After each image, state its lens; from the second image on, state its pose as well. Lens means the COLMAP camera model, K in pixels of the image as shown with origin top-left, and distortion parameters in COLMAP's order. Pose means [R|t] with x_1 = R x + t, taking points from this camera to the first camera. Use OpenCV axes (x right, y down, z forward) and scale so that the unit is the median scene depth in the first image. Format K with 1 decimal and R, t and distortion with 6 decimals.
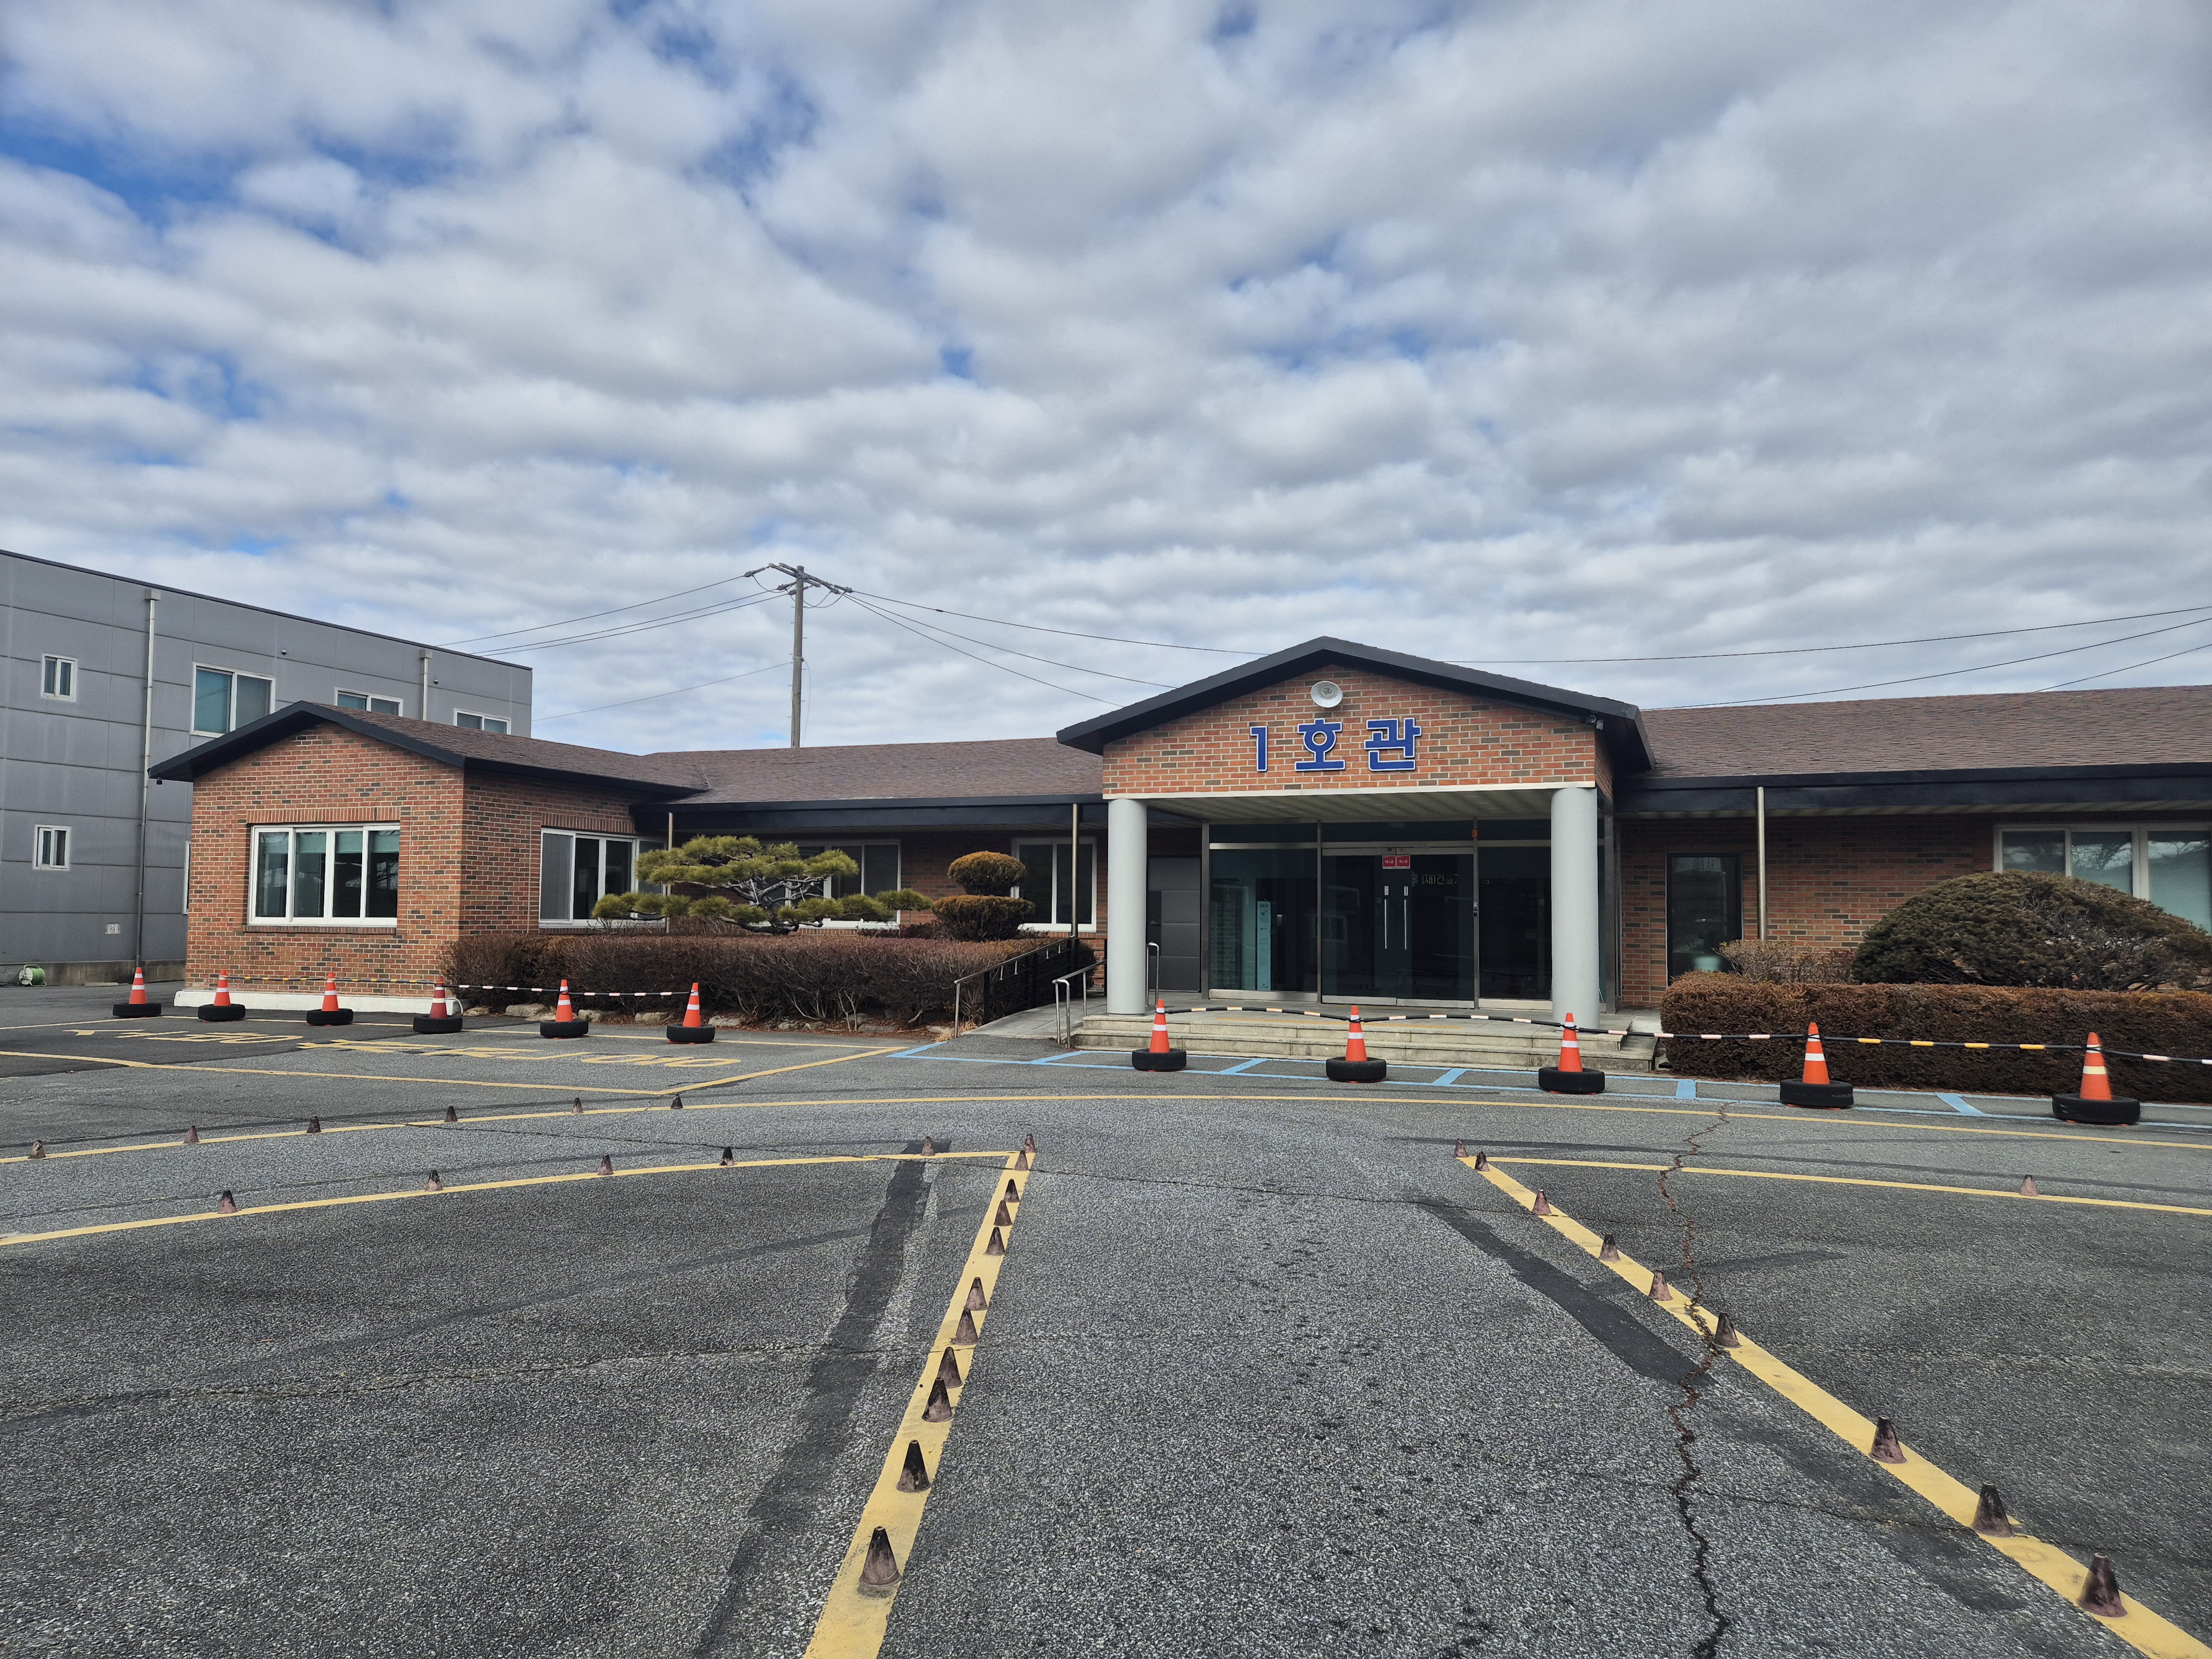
lens RADIAL K [[1465.3, 0, 1100.7], [0, 1465.3, 760.5], [0, 0, 1]] dist [0.060912, -0.043375]
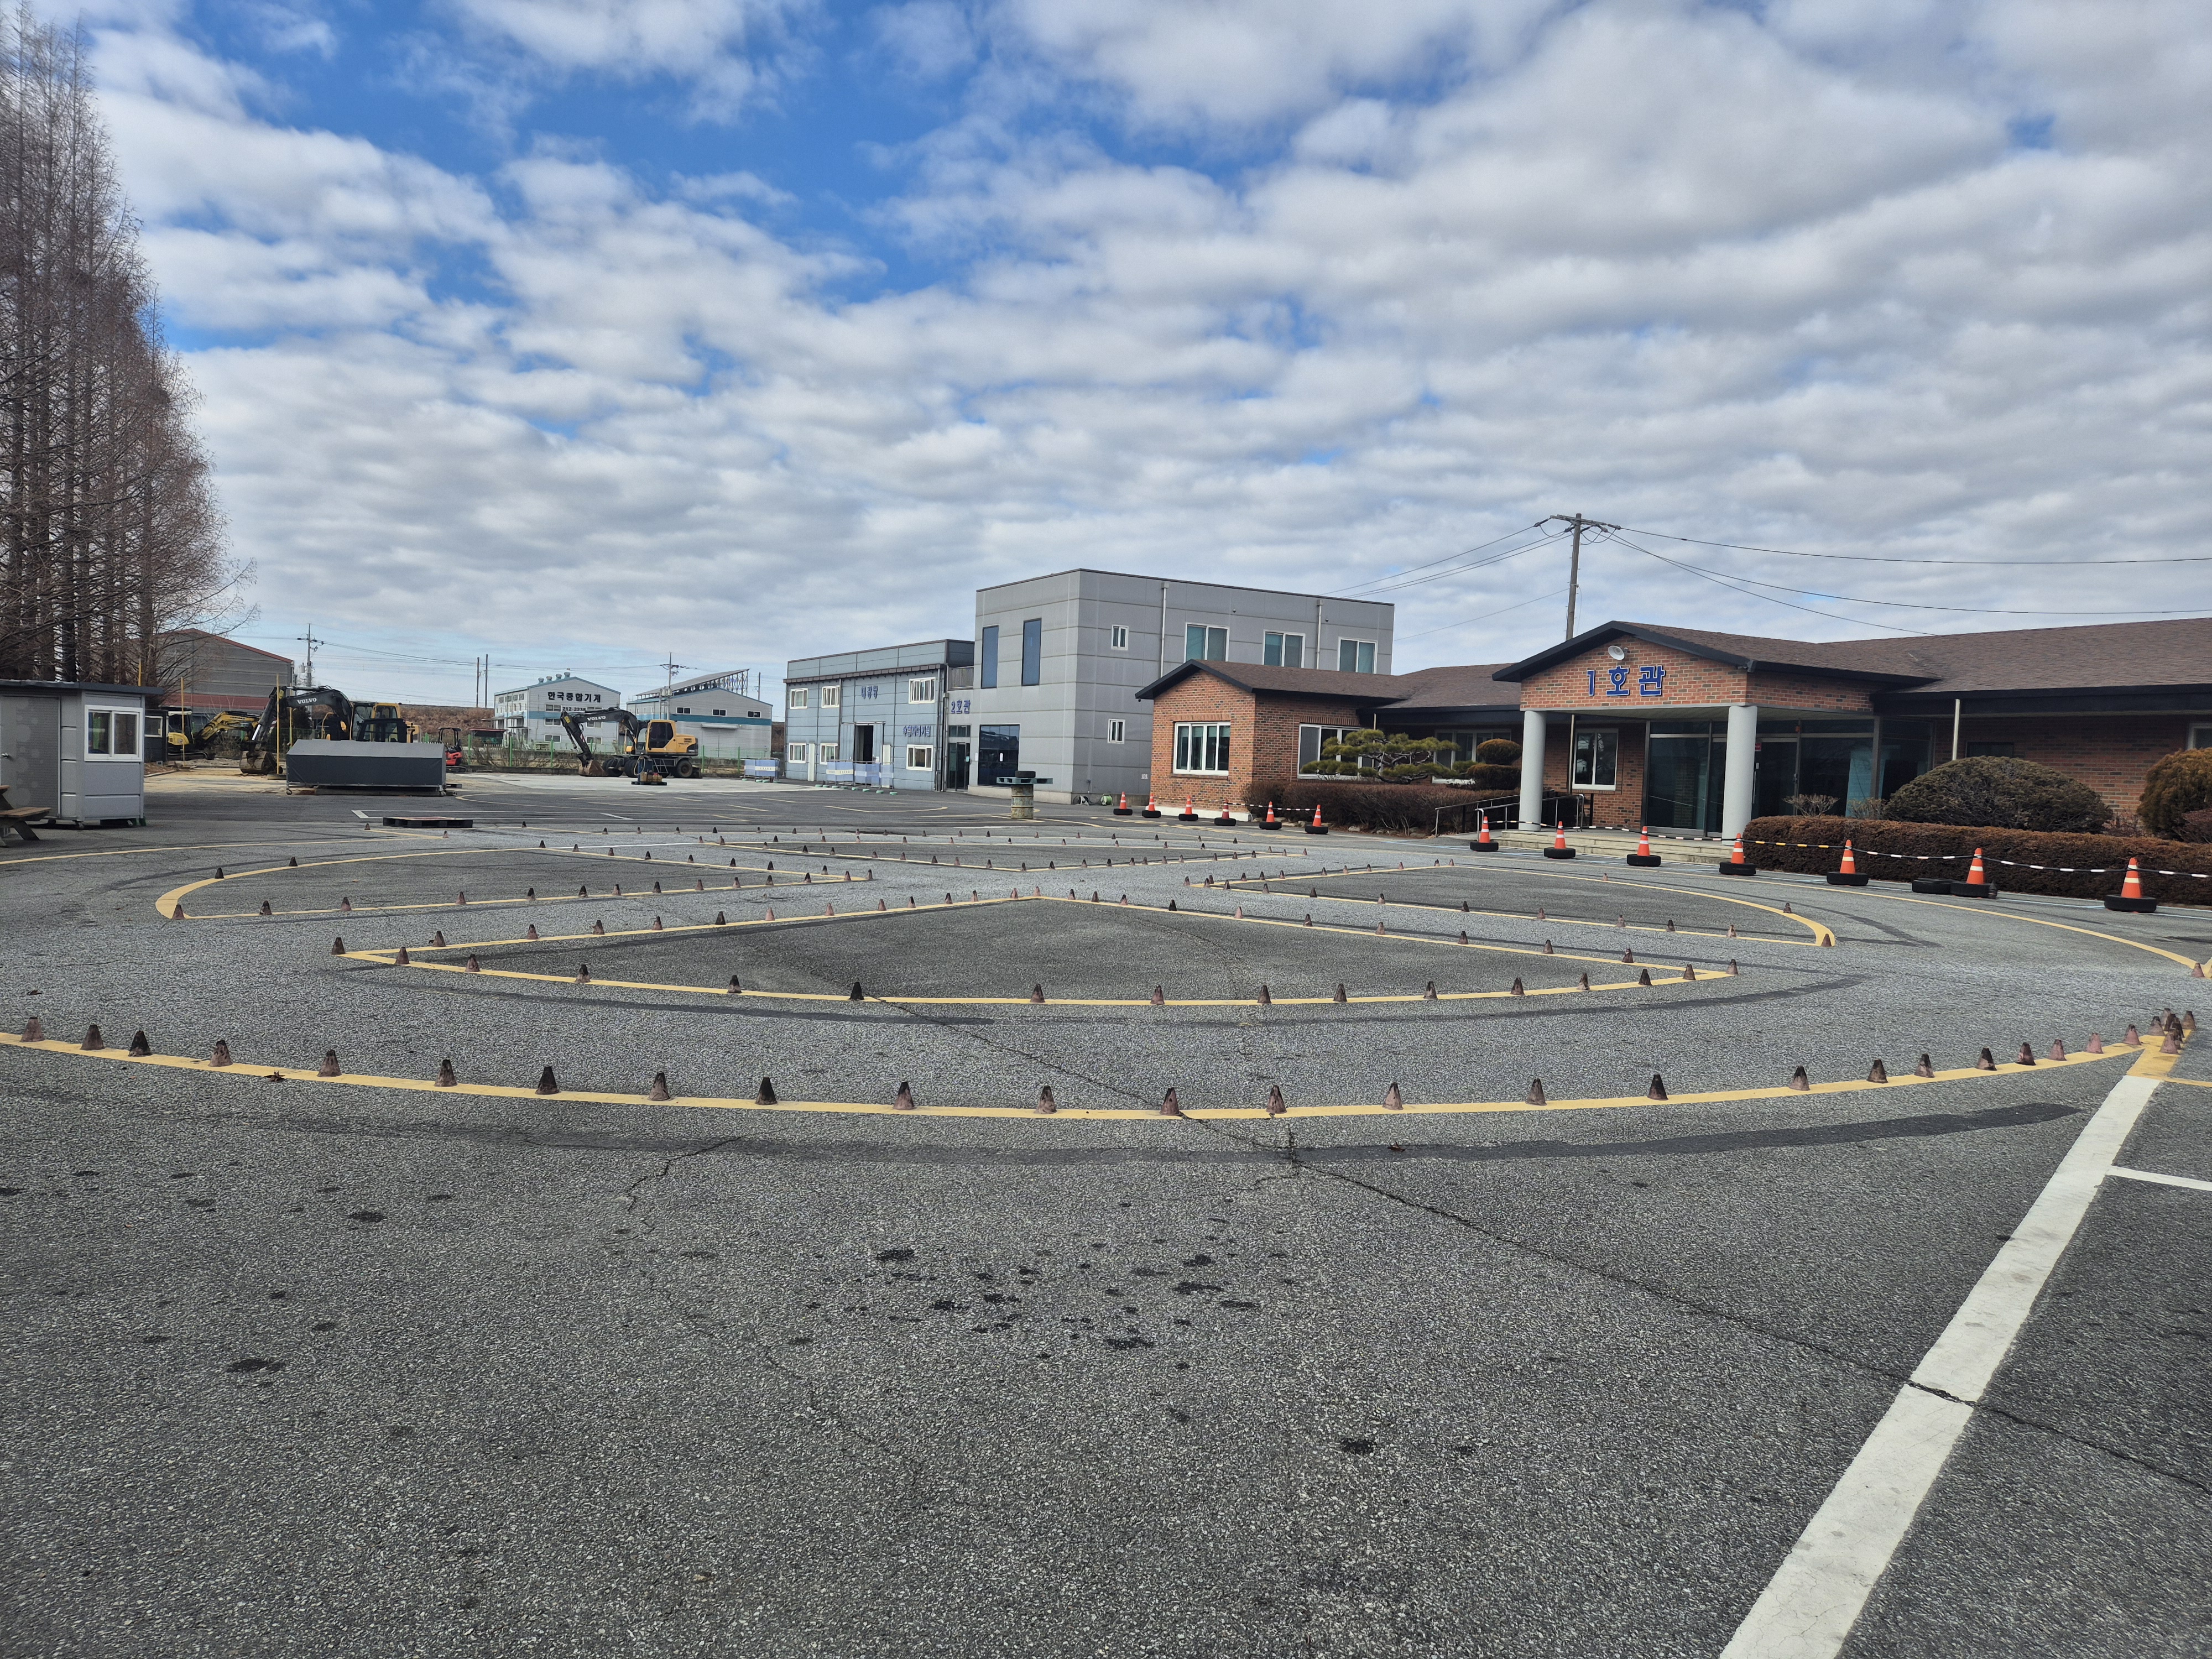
lens RADIAL K [[1465.3, 0, 1104.8], [0, 1465.3, 891.7], [0, 0, 1]] dist [0.060912, -0.043375]
pose [[0.782014, 0.065862, -0.619771, 0.050227], [0.043277, 0.986263, 0.159415, -0.004359], [0.621757, -0.151487, 0.768421, -0.051558]]
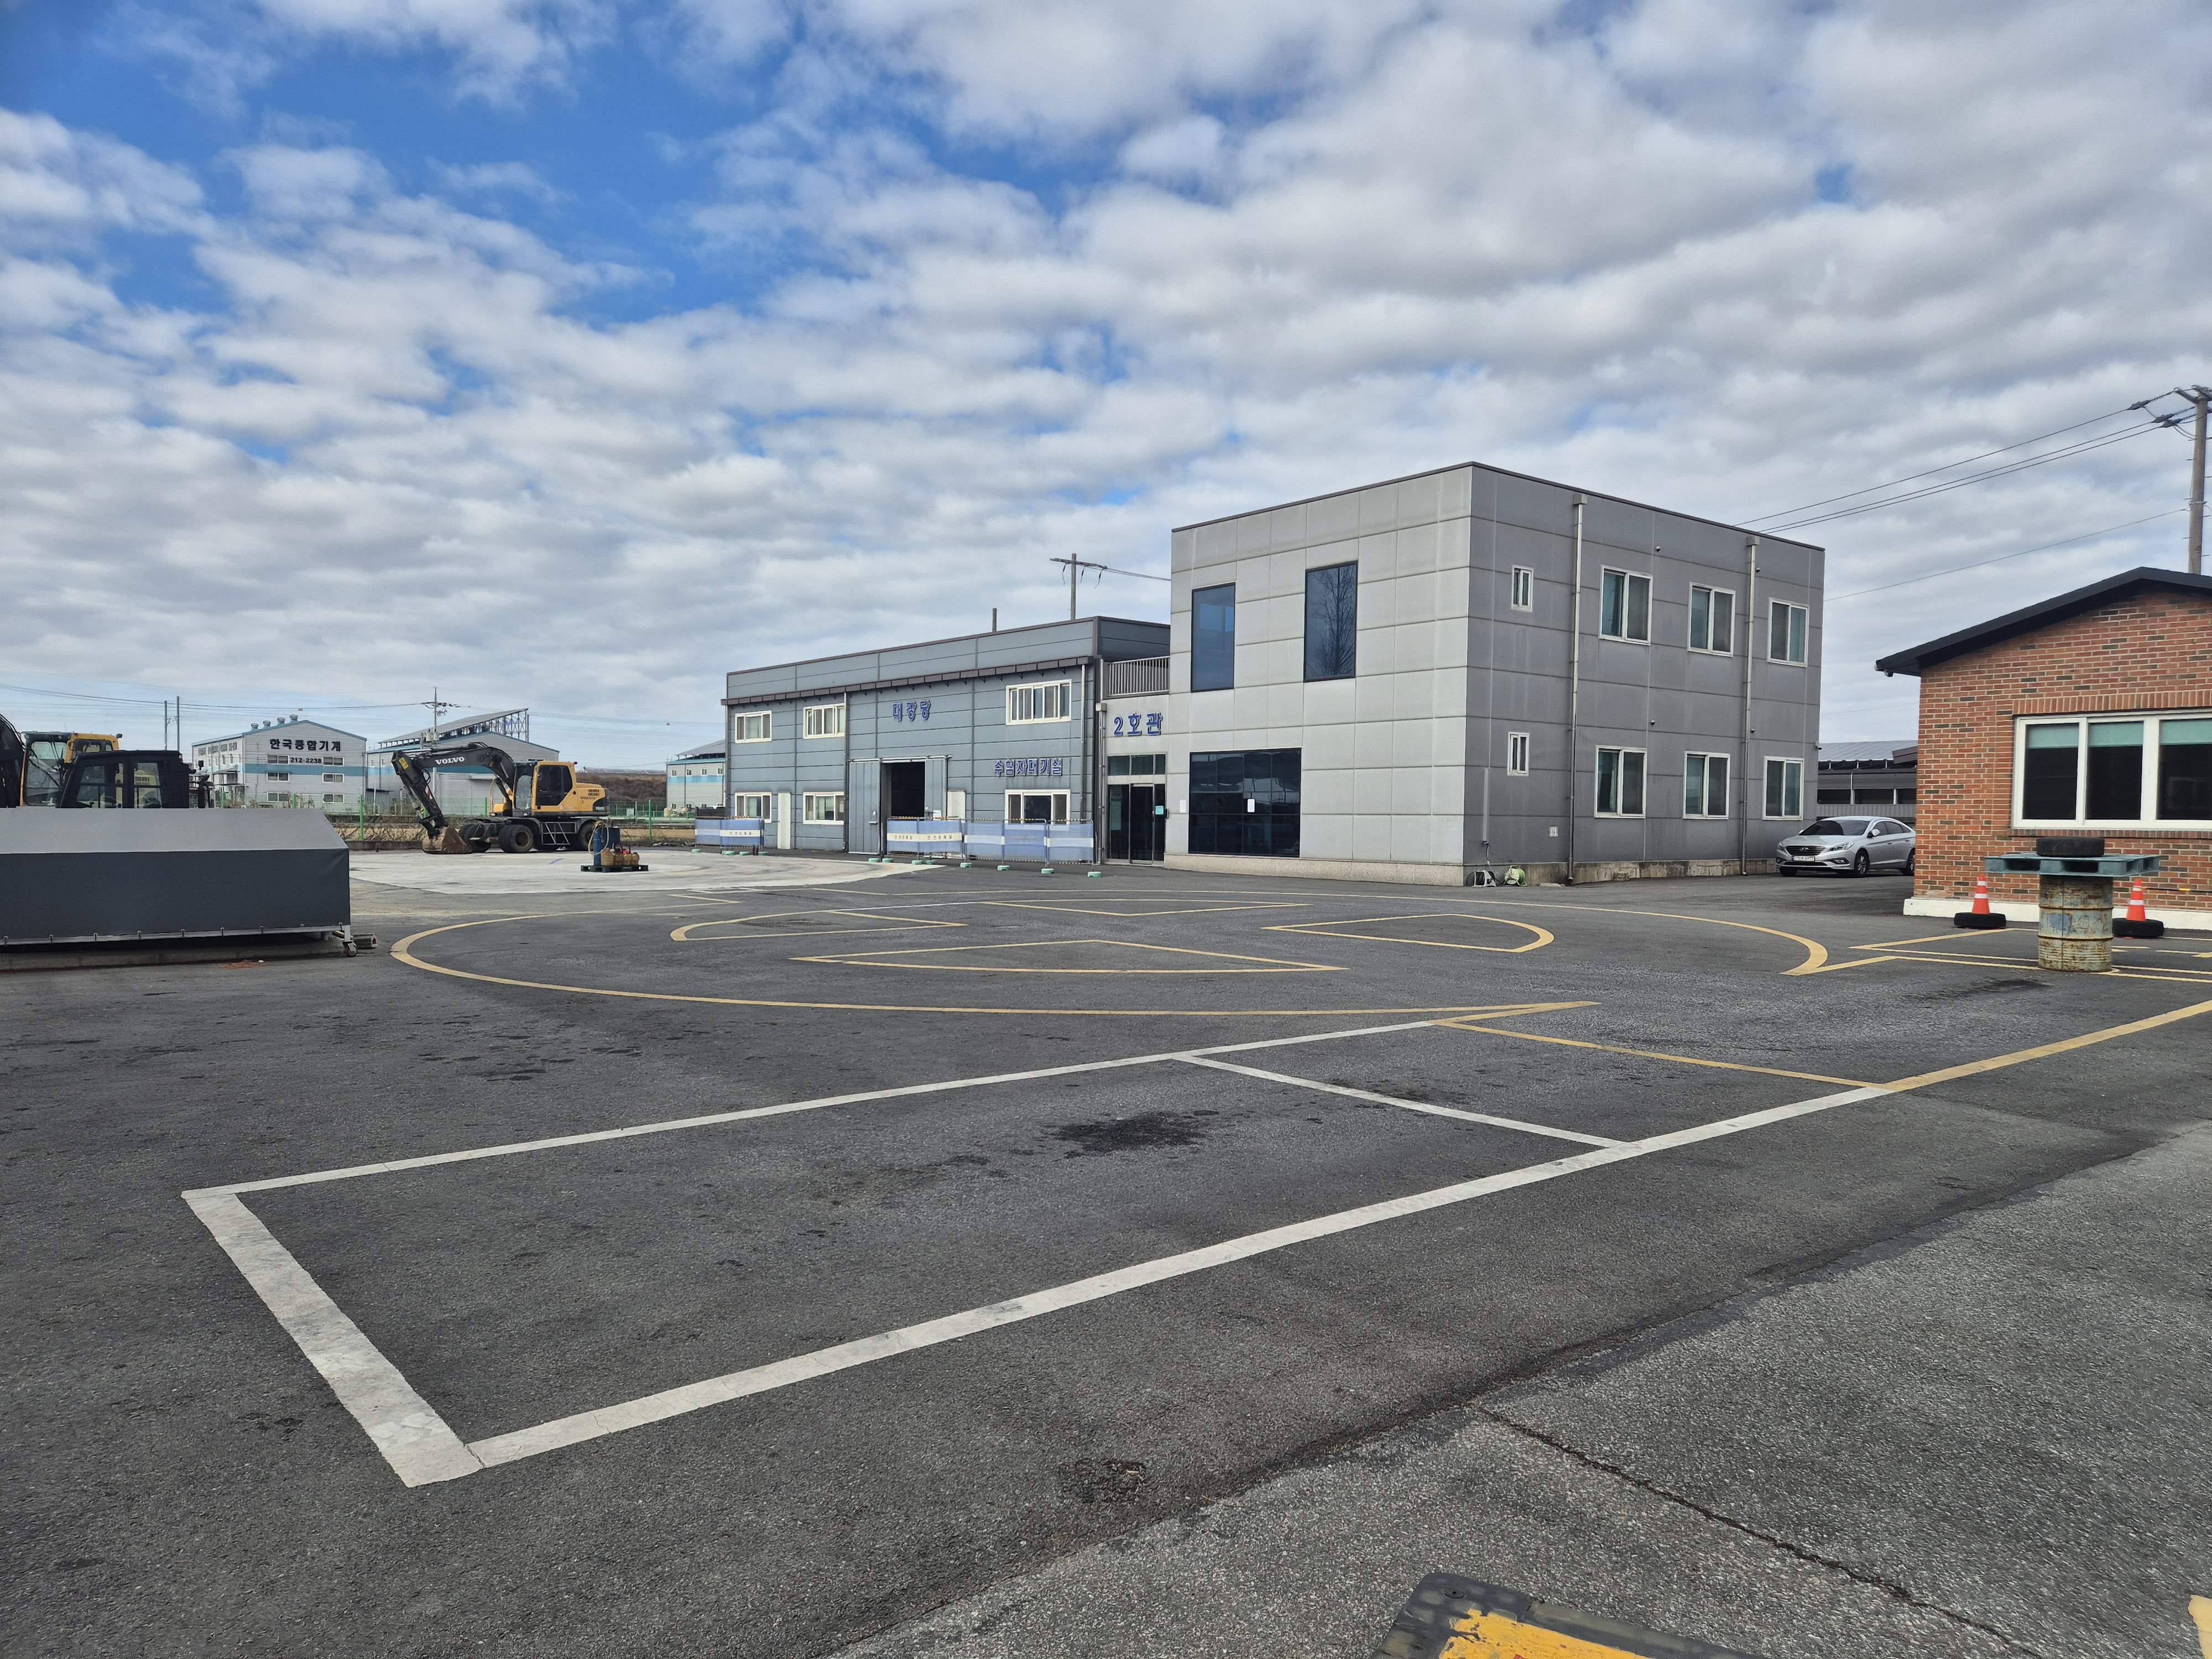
lens RADIAL K [[1465.3, 0, 1108.0], [0, 1465.3, 808.6], [0, 0, 1]] dist [0.060912, -0.043375]
pose [[0.876091, -0.007504, -0.482087, -0.060286], [0.054203, 0.995073, 0.083012, -0.000548], [0.479089, -0.098857, 0.872182, -0.004236]]
